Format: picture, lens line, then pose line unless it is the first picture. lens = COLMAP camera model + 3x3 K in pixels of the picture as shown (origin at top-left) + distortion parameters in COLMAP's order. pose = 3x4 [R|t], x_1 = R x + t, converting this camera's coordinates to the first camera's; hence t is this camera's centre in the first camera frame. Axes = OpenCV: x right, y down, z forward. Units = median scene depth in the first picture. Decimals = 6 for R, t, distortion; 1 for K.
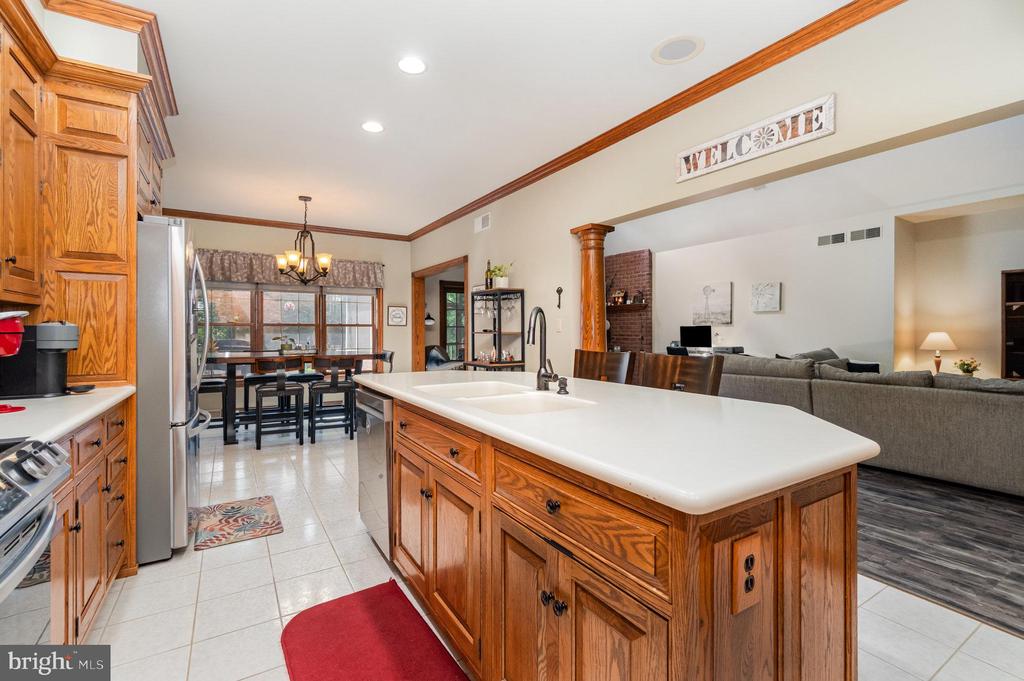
lens RADIAL K [[452.5, 0, 509.5], [0, 452.5, 331.1], [0, 0, 1]] dist [-0.002467, -0.000330]
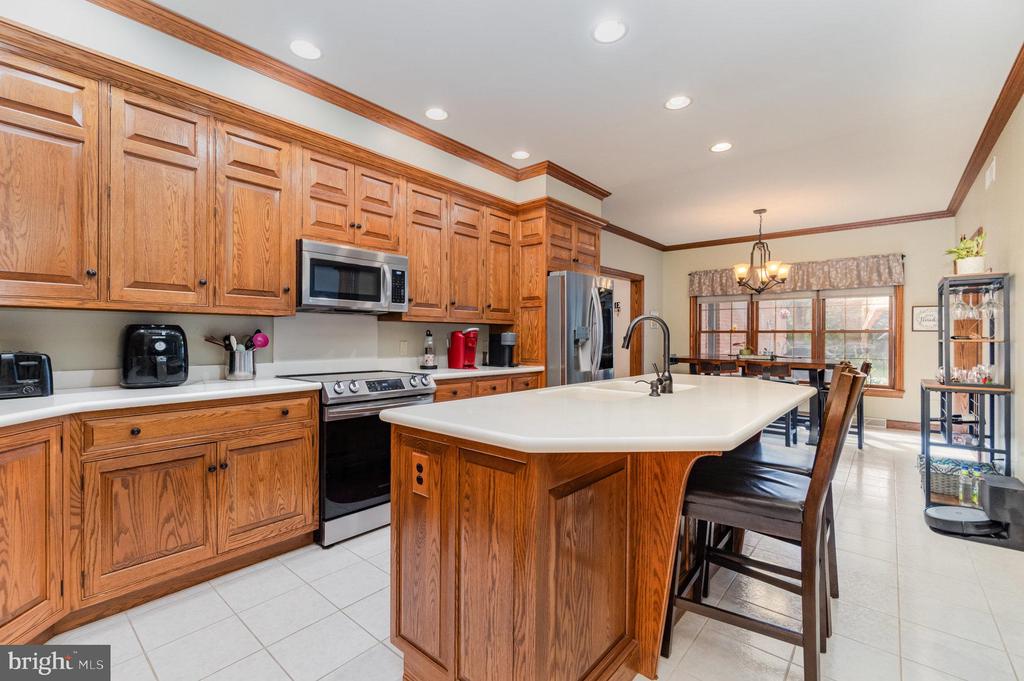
lens RADIAL K [[452.5, 0, 508.8], [0, 452.5, 339.0], [0, 0, 1]] dist [-0.002467, -0.000330]
pose [[0.305879, 0.005900, -0.952052, 0.433705], [-0.003562, 0.999981, 0.005053, 0.000073], [0.952064, 0.001845, 0.305894, 0.147334]]
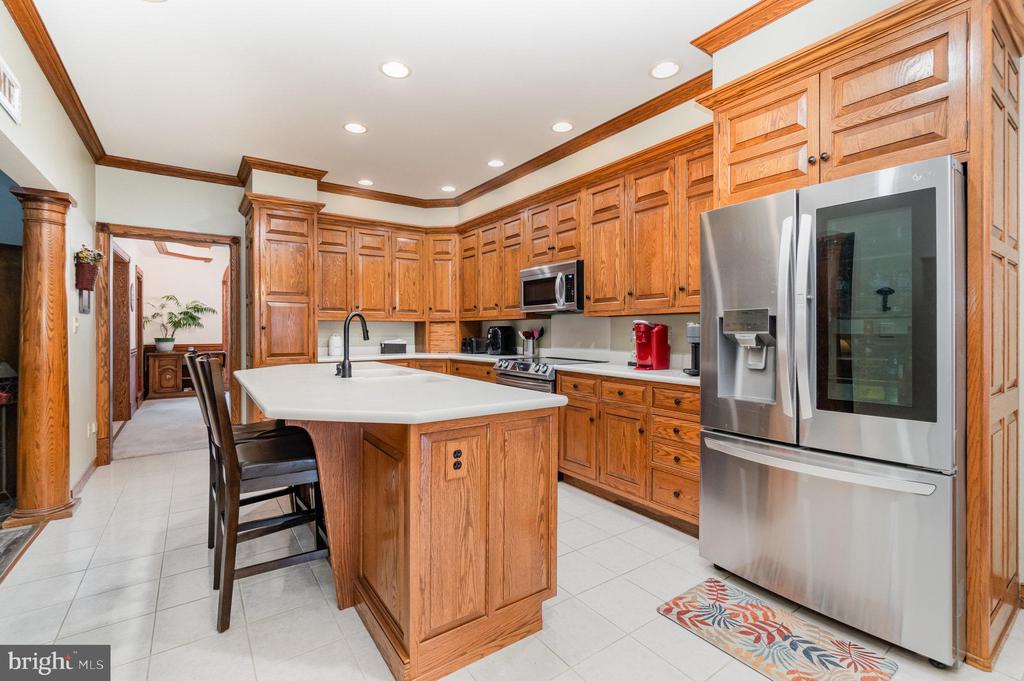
lens RADIAL K [[452.5, 0, 511.0], [0, 452.5, 335.7], [0, 0, 1]] dist [-0.002467, -0.000330]
pose [[-0.997958, -0.003124, -0.063803, -0.181216], [-0.003398, 0.999985, 0.004190, 0.006227], [0.063789, 0.004399, -0.997954, 1.084269]]
